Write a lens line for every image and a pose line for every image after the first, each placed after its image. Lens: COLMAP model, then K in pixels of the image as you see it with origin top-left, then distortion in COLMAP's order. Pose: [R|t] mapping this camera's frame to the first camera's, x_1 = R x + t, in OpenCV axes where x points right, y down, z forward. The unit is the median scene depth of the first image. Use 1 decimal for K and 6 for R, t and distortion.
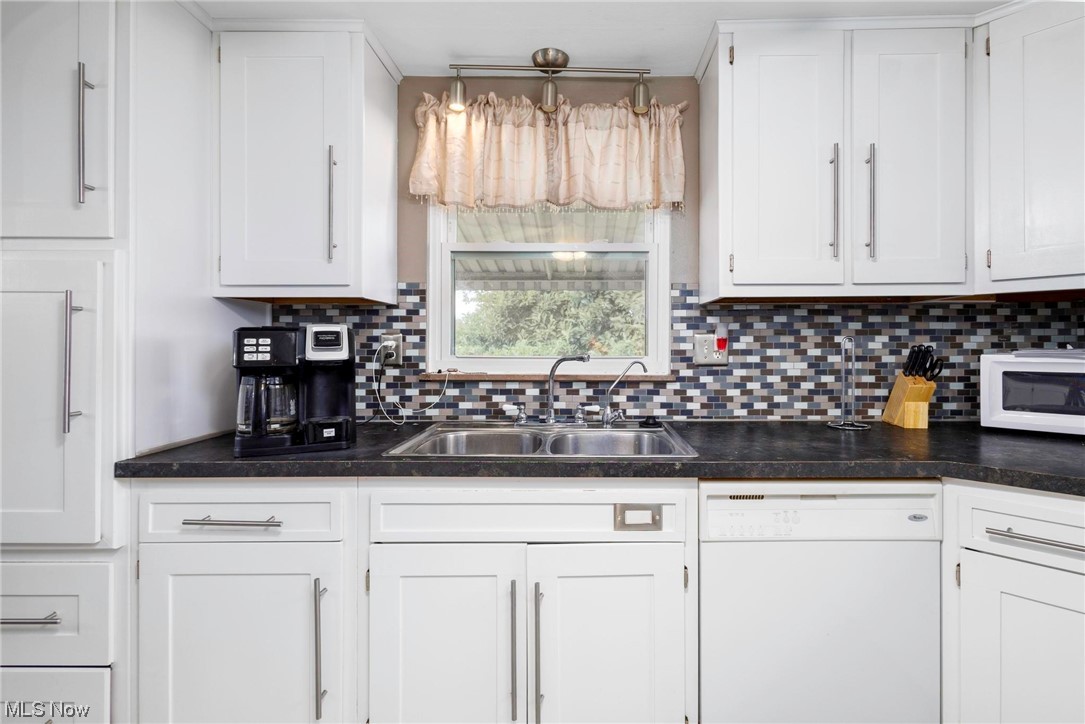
lens RADIAL K [[522.7, 0, 590.3], [0, 522.7, 338.6], [0, 0, 1]] dist [0.005722, 0.001036]
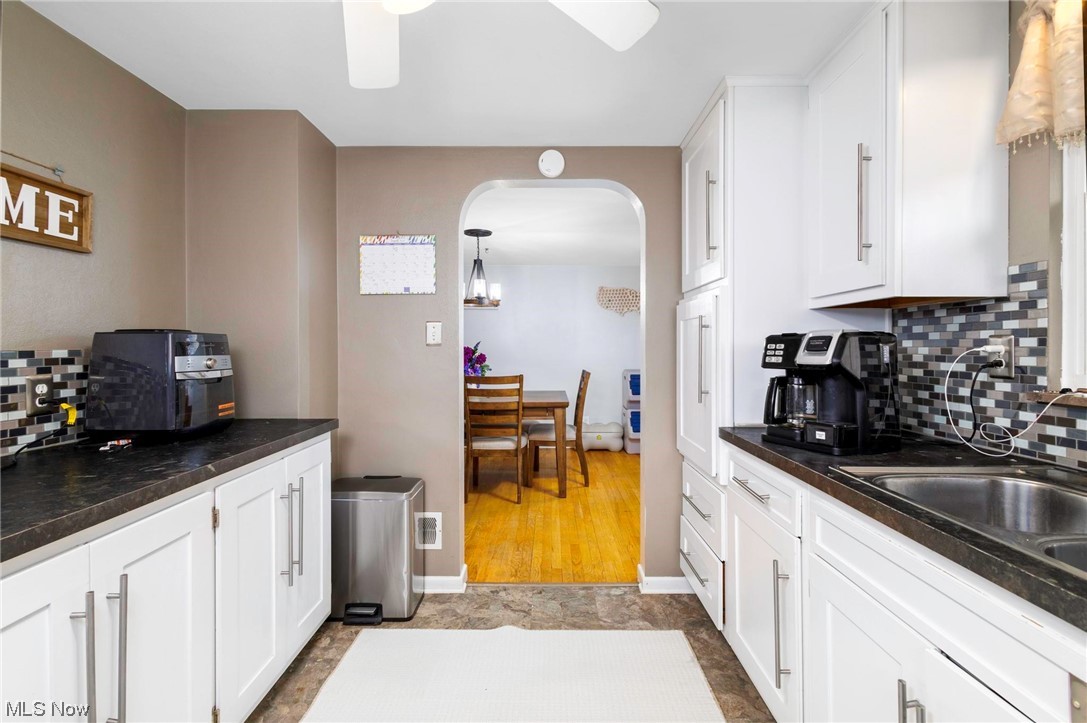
lens RADIAL K [[523.7, 0, 549.9], [0, 523.7, 350.8], [0, 0, 1]] dist [0.005722, 0.001036]
pose [[-0.030935, 0.007385, -0.999494, 0.403611], [0.008035, 0.999942, 0.007140, 0.001946], [0.999489, -0.007810, -0.030993, 0.375269]]
